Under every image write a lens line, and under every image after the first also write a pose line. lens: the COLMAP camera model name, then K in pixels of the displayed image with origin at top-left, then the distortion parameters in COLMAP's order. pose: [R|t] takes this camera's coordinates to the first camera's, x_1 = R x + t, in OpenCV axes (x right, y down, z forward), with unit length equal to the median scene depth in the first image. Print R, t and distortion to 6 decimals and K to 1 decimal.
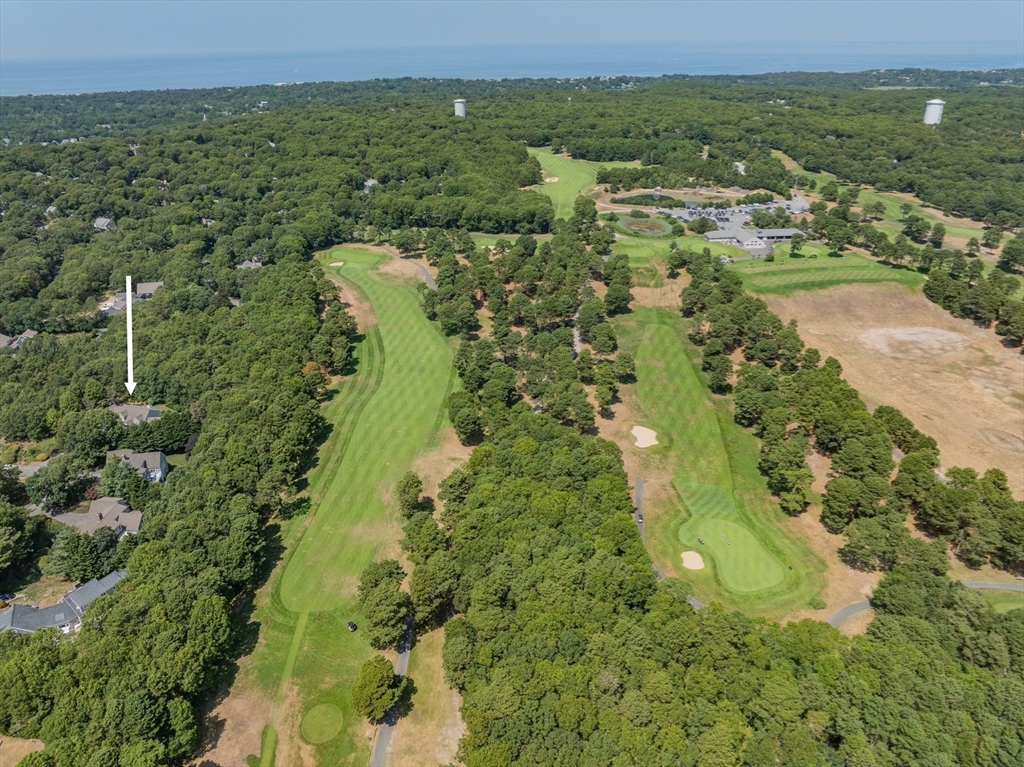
lens RADIAL K [[718.9, 0, 512.0], [0, 718.9, 383.5], [0, 0, 1]] dist [-0.058234, 0.005388]
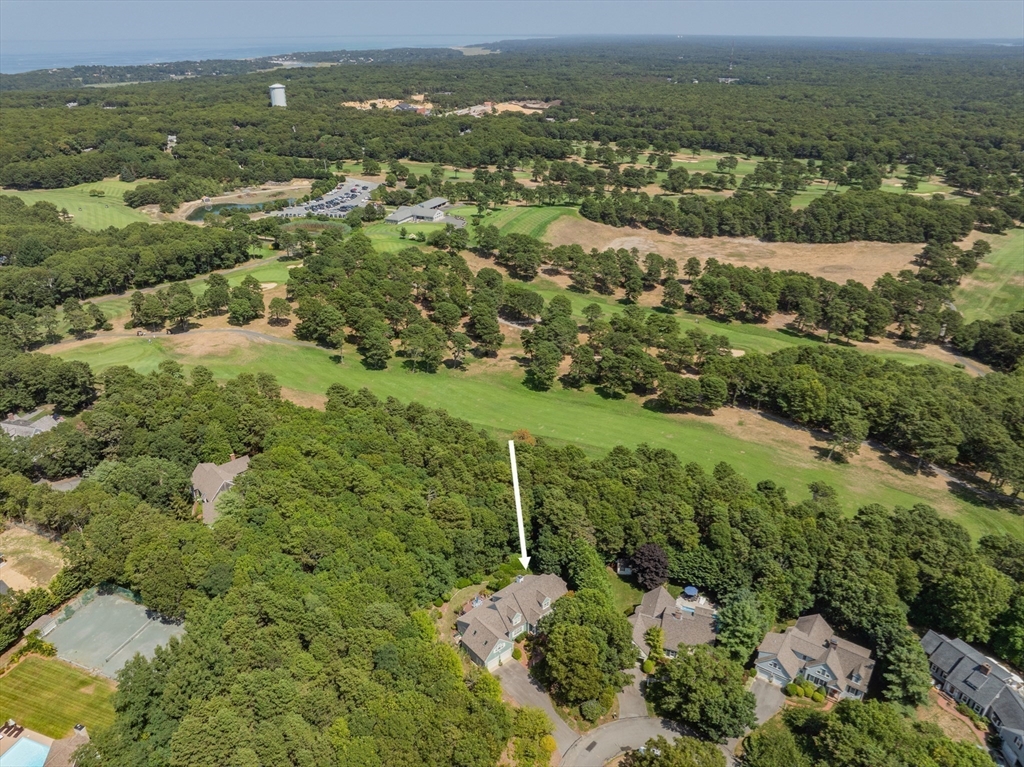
lens RADIAL K [[718.9, 0, 512.0], [0, 718.9, 383.5], [0, 0, 1]] dist [-0.058234, 0.005388]
pose [[0.473511, -0.375597, 0.796689, -0.391126], [0.375006, 0.904411, 0.203498, -0.102932], [-0.796968, 0.202405, 0.569100, 0.251485]]
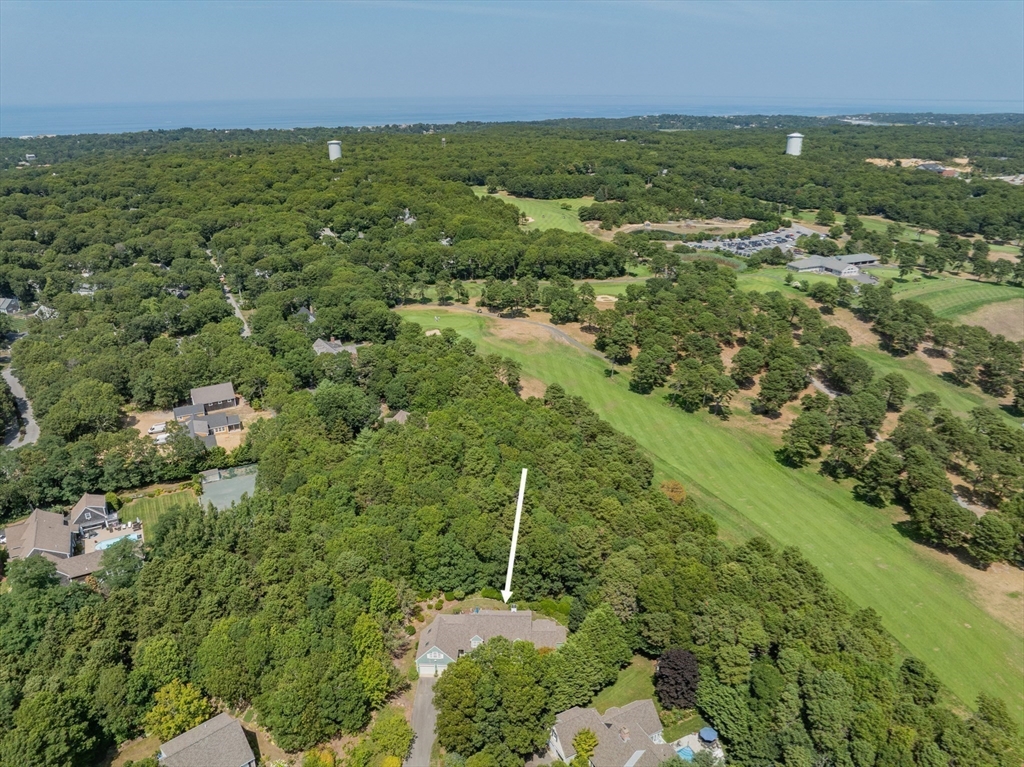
lens RADIAL K [[718.9, 0, 512.0], [0, 718.9, 383.5], [0, 0, 1]] dist [-0.058234, 0.005388]
pose [[0.942580, -0.113130, 0.314236, -0.276831], [0.133931, 0.989953, -0.045338, -0.047761], [-0.305950, 0.084821, 0.948262, 0.187855]]
